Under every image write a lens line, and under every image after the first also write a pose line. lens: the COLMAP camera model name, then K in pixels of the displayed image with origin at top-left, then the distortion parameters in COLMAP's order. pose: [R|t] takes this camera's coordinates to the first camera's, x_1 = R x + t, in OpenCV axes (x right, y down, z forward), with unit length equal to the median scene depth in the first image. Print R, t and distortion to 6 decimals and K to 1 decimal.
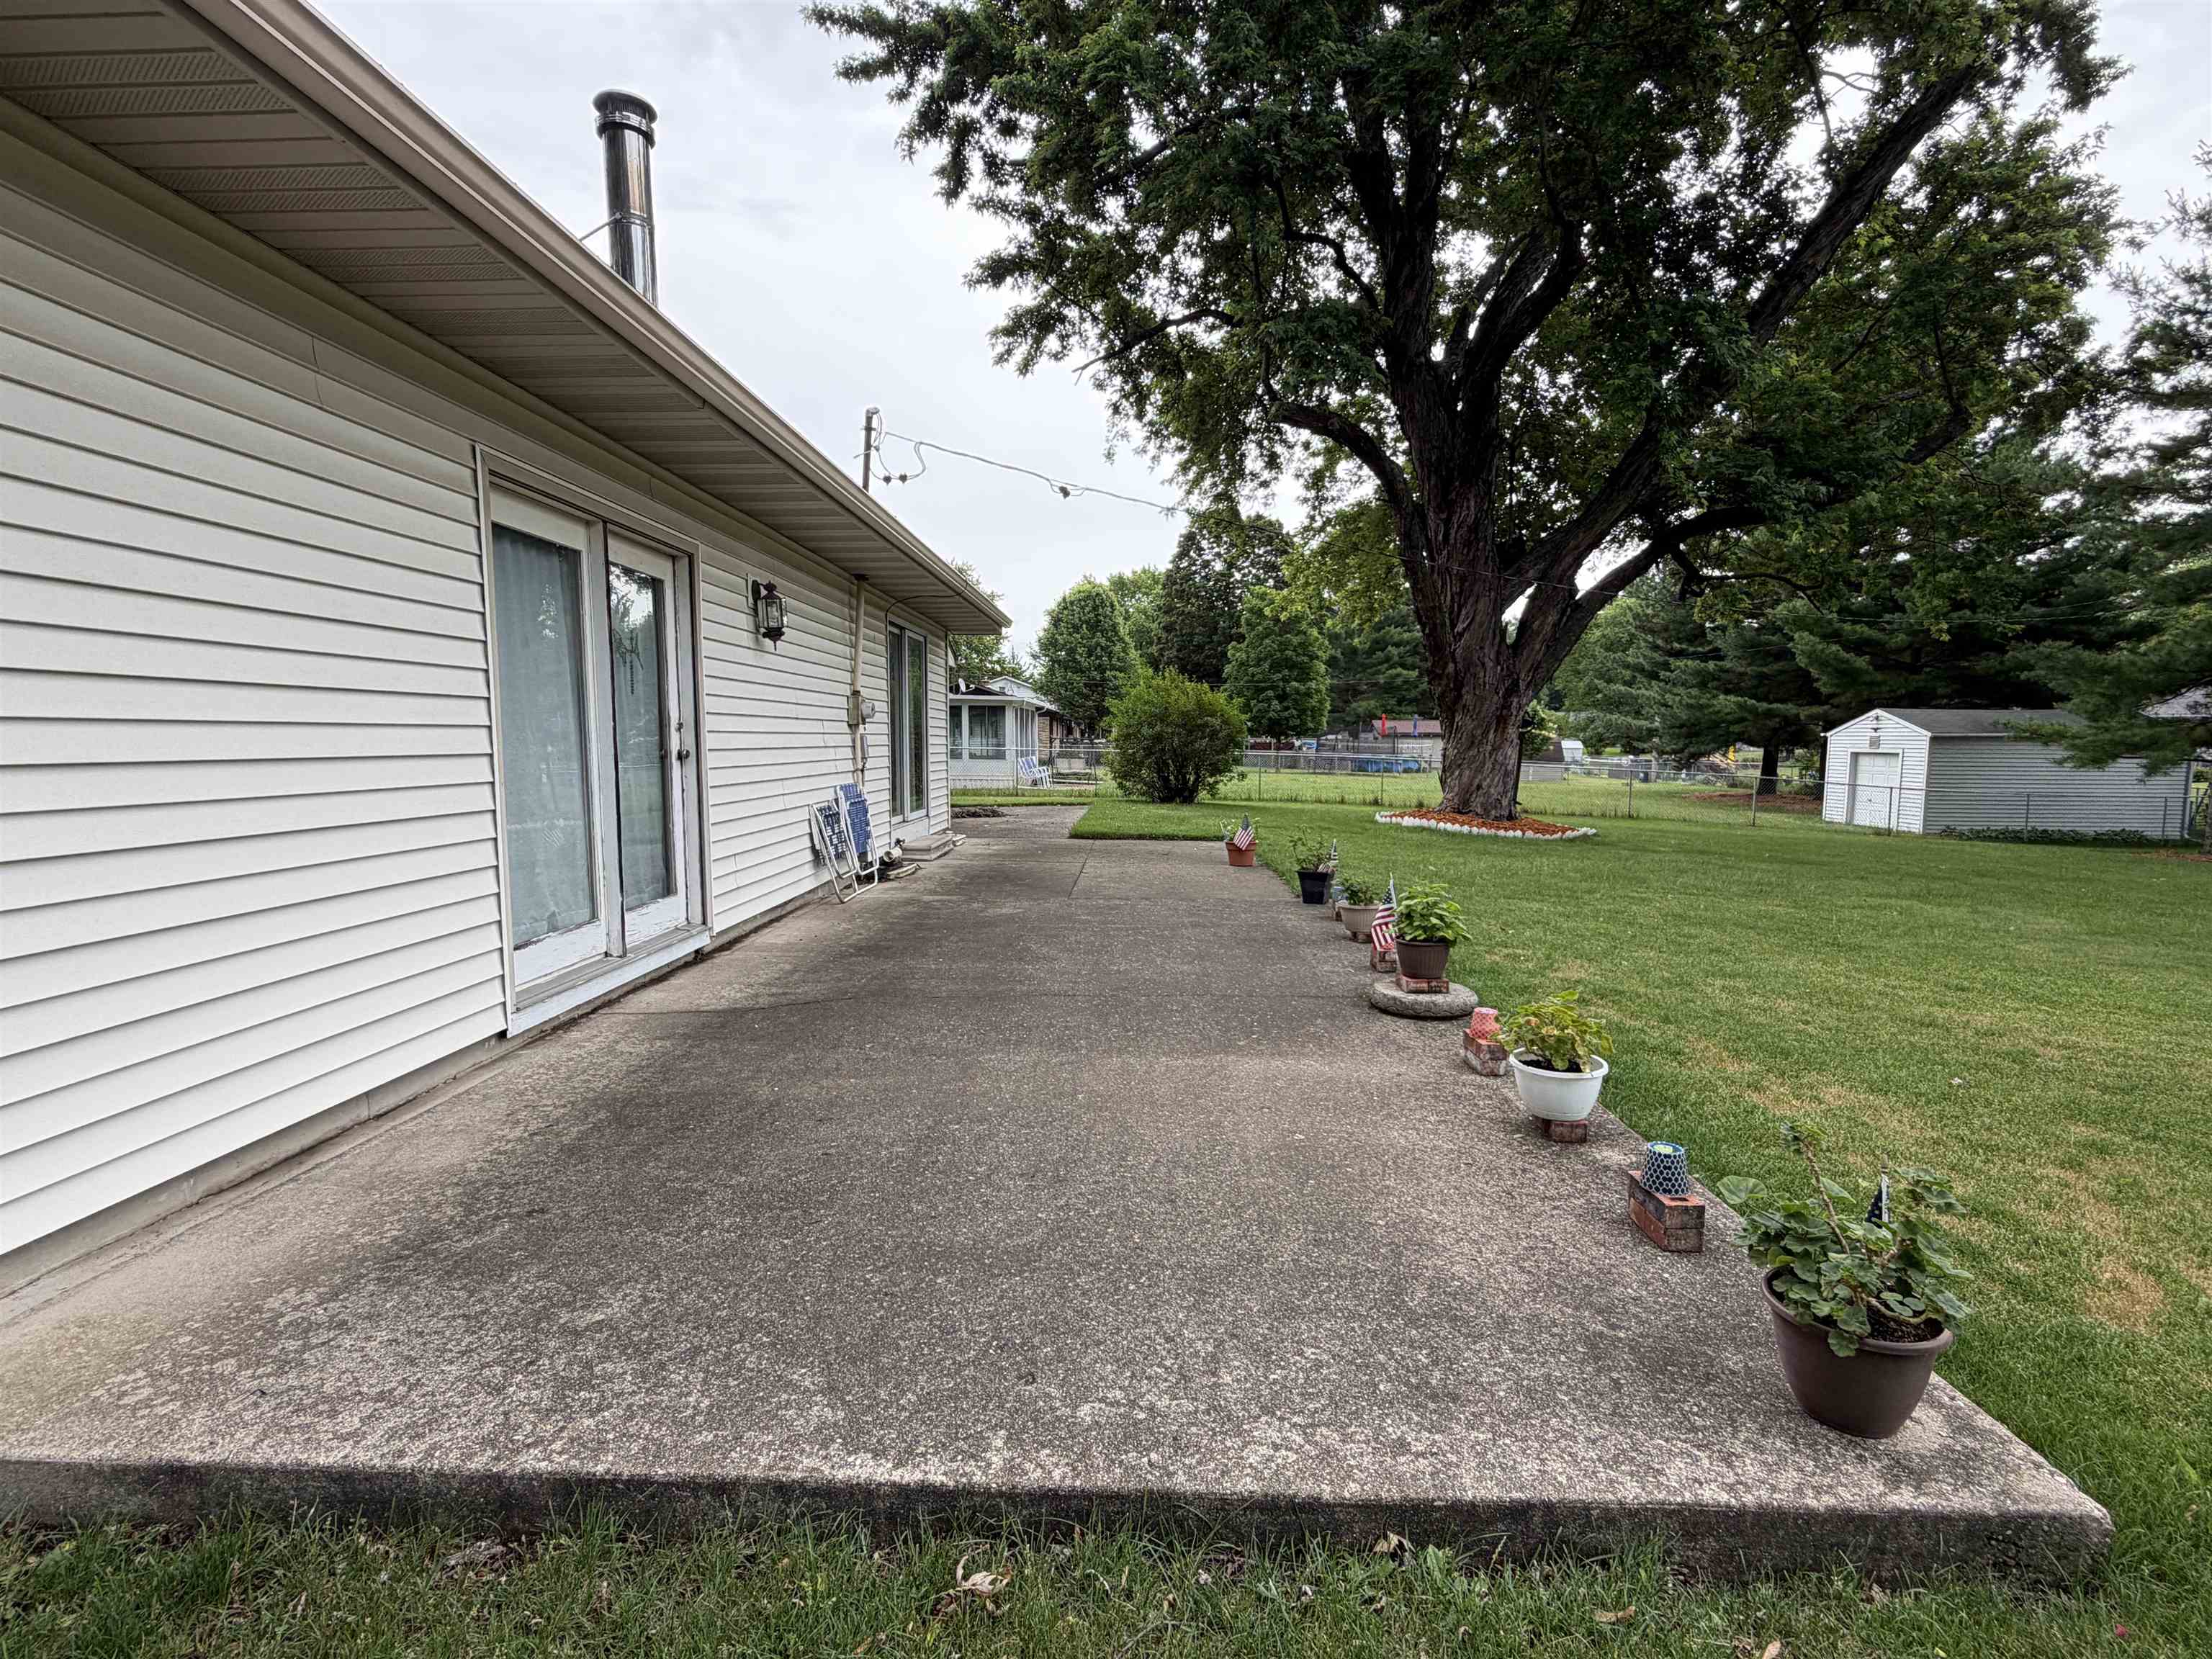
lens RADIAL K [[1028.9, 0, 1106.0], [0, 1028.9, 829.5], [0, 0, 1]] dist [0.001255, 0.000083]
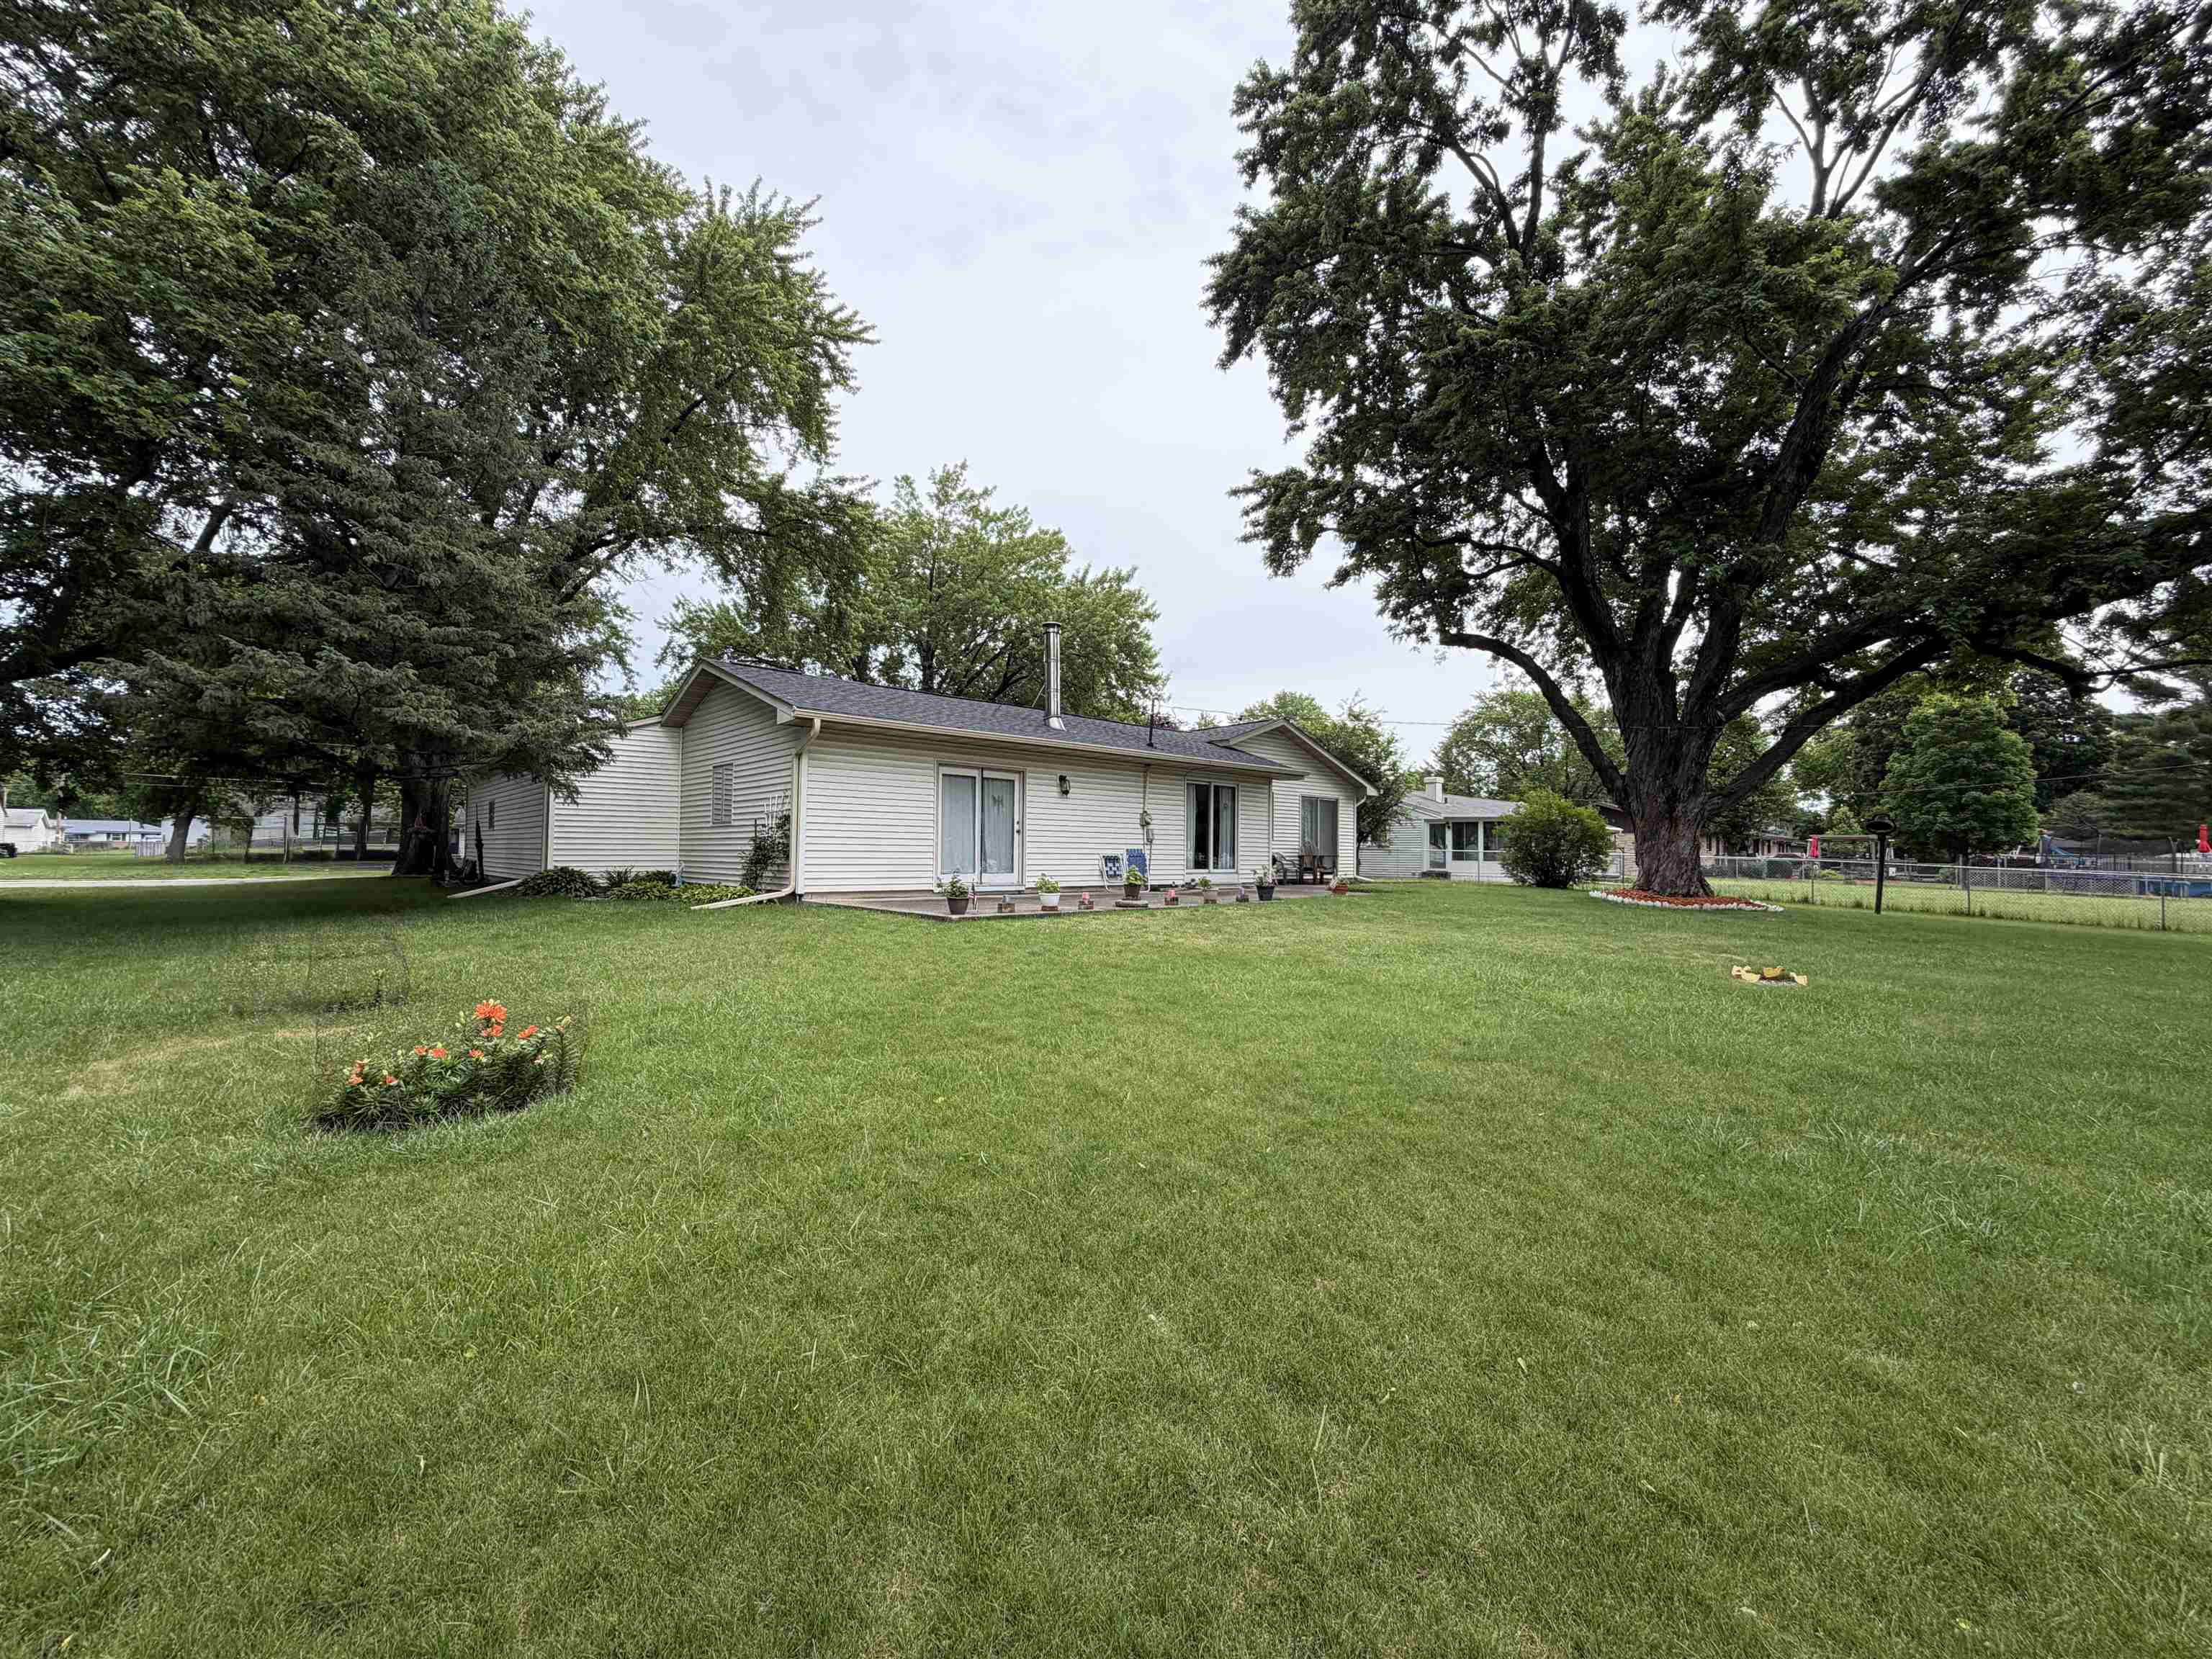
lens RADIAL K [[894.8, 0, 1115.2], [0, 894.8, 835.7], [0, 0, 1]] dist [-0.000110, -0.000030]
pose [[0.706051, -0.014169, -0.708019, 0.708215], [-0.069774, 0.993543, -0.089463, 0.068547], [0.704715, 0.112566, 0.700503, -0.310117]]
